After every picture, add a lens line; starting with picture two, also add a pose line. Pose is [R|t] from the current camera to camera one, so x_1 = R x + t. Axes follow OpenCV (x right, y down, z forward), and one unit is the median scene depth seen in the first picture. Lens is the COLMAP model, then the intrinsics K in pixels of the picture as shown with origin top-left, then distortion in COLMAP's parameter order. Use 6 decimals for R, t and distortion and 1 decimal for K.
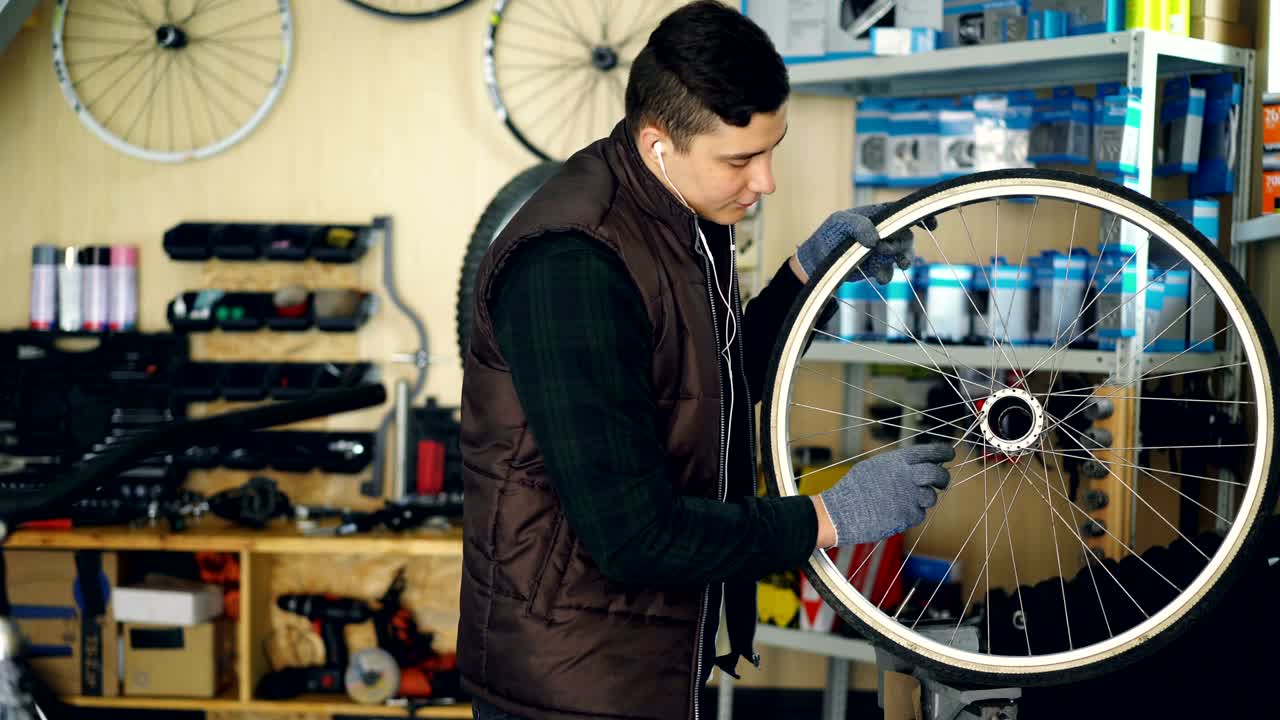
lens RADIAL K [[2061.6, 0, 616.2], [0, 2061.6, 357.9], [0, 0, 1]] dist [0.049008, -0.073413]
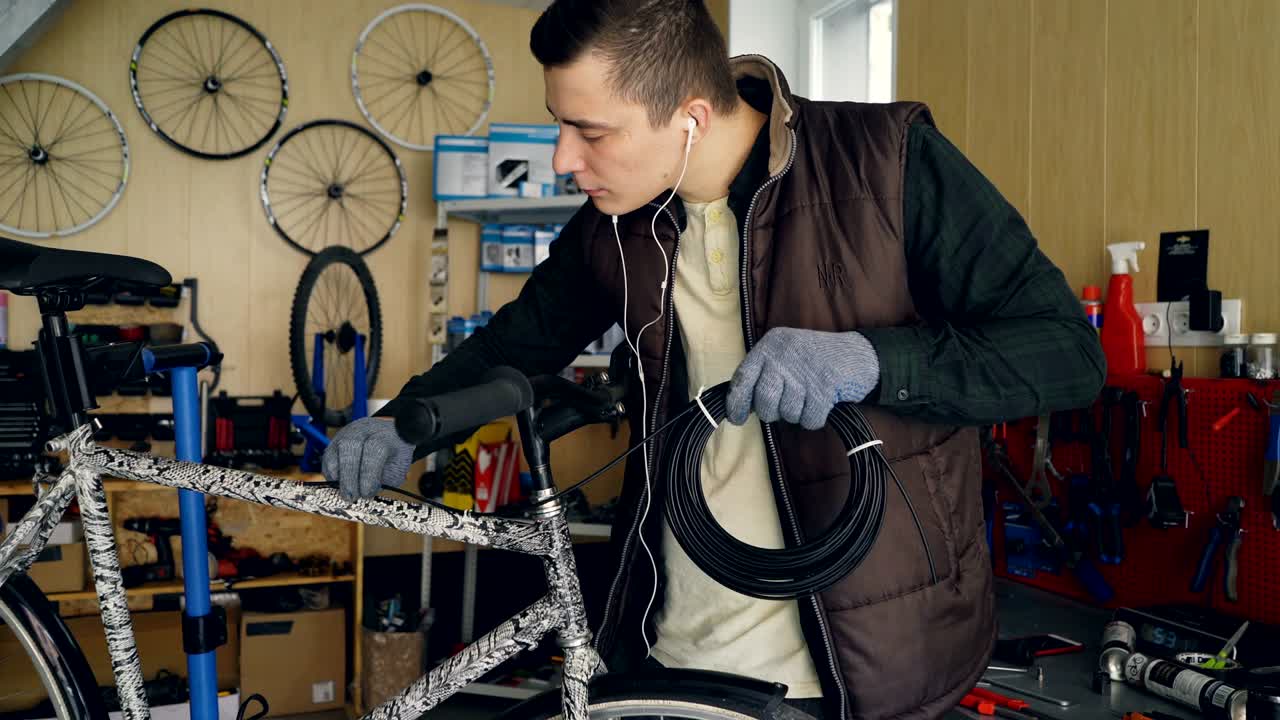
lens RADIAL K [[1021.5, 0, 640.0], [0, 1021.5, 360.0], [0, 0, 1]] dist [-0.007614, -0.002139]
pose [[0.876973, -0.000501, 0.480539, -0.192902], [0.014433, 0.999576, -0.025298, 0.019980], [-0.480322, 0.029121, 0.876609, 0.144576]]
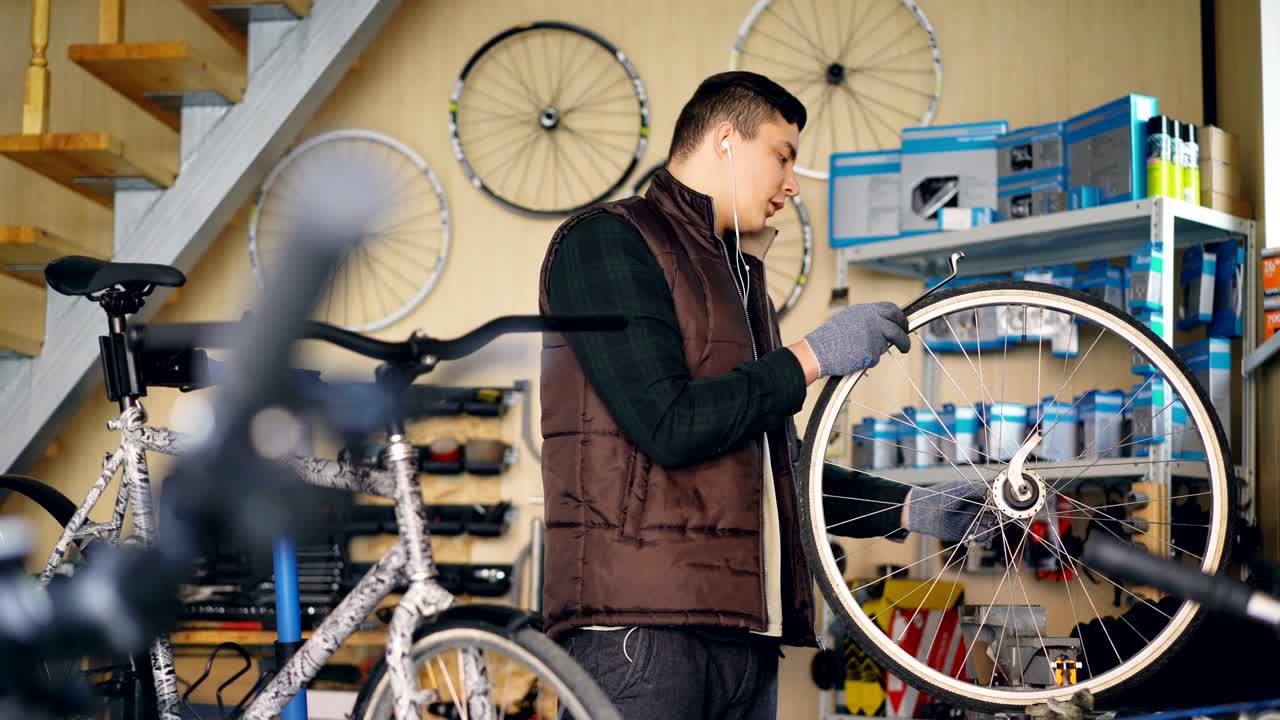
lens RADIAL K [[2061.6, 0, 616.2], [0, 2061.6, 357.9], [0, 0, 1]] dist [0.049008, -0.073413]
pose [[0.999845, 0.003695, -0.017186, -0.040449], [-0.006354, 0.987518, -0.157375, 0.107150], [0.016390, 0.157460, 0.987389, -0.170669]]
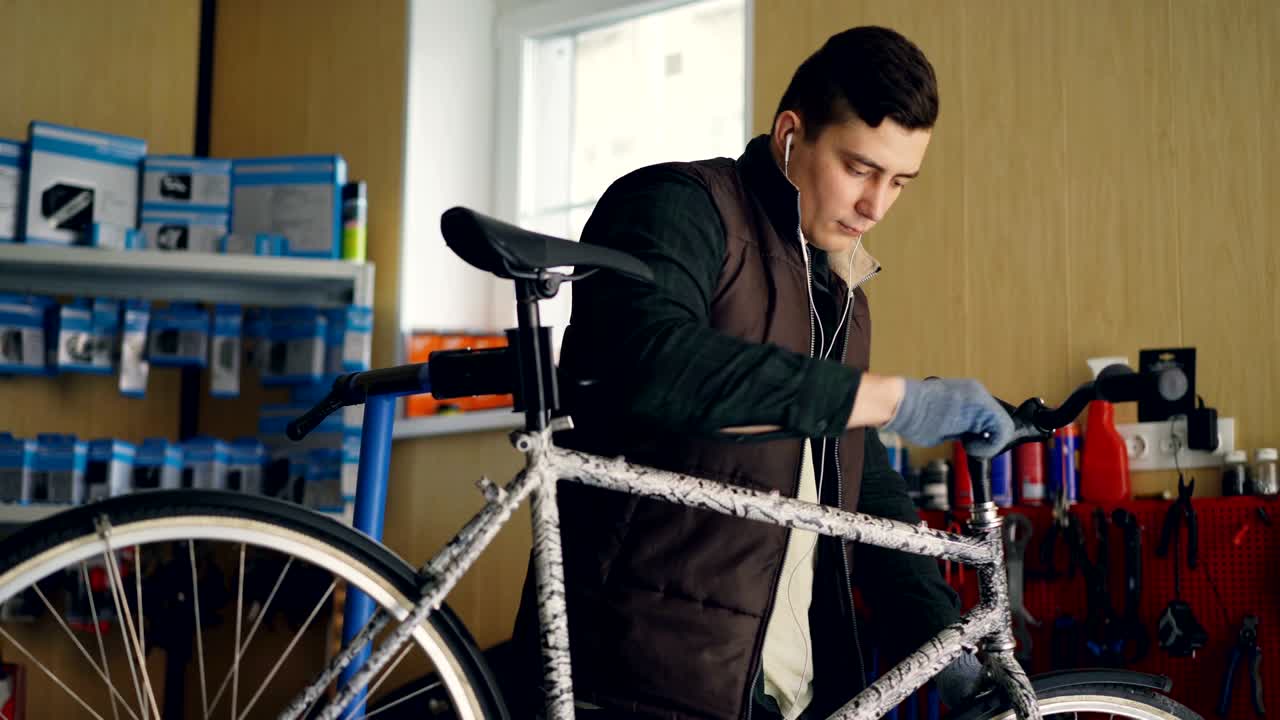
lens RADIAL K [[2103.1, 0, 640.0], [0, 2103.1, 360.0], [0, 0, 1]] dist [-0.005051, 0.028384]
pose [[0.505709, 0.128054, 0.853147, -0.604576], [0.025271, 0.986299, -0.163019, 0.093550], [-0.862334, 0.104000, 0.495544, 0.173606]]
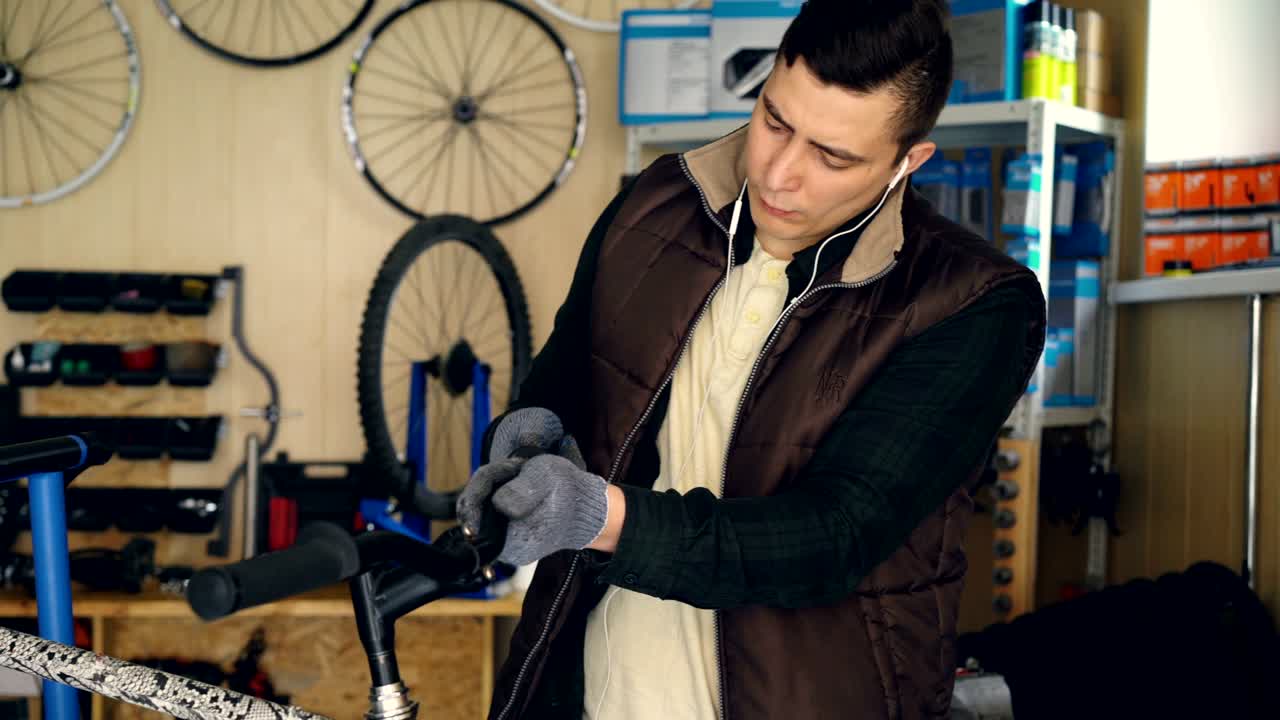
lens RADIAL K [[2061.6, 0, 616.2], [0, 2061.6, 357.9], [0, 0, 1]] dist [0.049008, -0.073413]
pose [[0.981331, 0.002623, 0.192308, -0.126473], [0.001762, 0.999742, -0.022631, -0.003472], [-0.192318, 0.022547, 0.981074, 0.014056]]
